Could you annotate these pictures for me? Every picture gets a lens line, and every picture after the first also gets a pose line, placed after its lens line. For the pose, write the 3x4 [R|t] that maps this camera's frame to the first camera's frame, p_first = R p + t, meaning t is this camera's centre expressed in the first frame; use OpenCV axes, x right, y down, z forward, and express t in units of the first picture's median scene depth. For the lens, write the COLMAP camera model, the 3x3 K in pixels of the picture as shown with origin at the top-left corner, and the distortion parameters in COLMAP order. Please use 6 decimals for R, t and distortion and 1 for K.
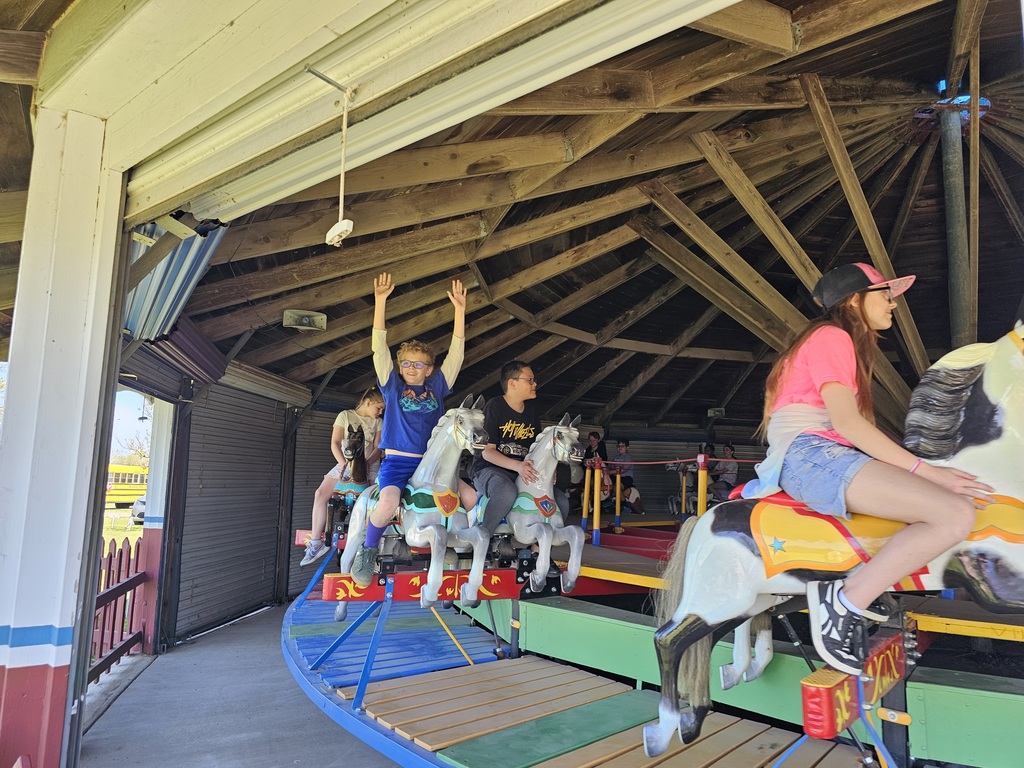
lens RADIAL K [[691.8, 0, 512.0], [0, 691.8, 384.0], [0, 0, 1]] dist [0.072549, -0.082982]
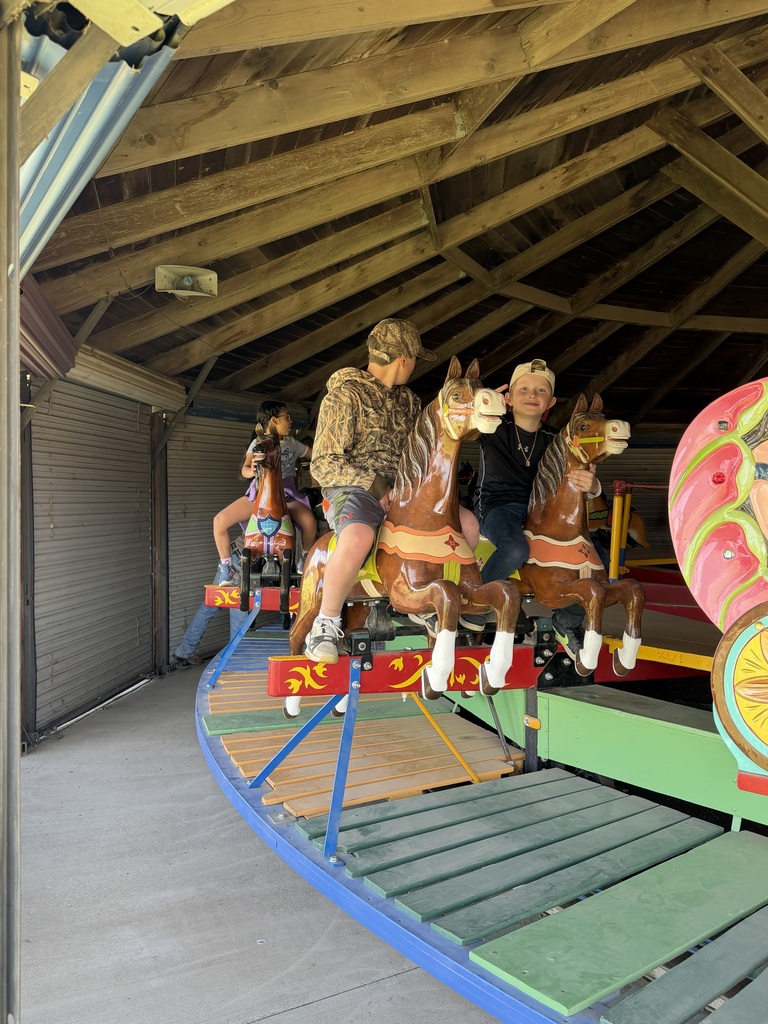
lens RADIAL K [[889.3, 0, 384.0], [0, 889.3, 512.0], [0, 0, 1]] dist [0.122073, -0.258949]
pose [[0.999474, -0.015554, -0.028466, -0.087517], [0.019697, 0.988242, 0.151626, 0.000551], [0.025773, -0.152107, 0.988028, 0.117331]]
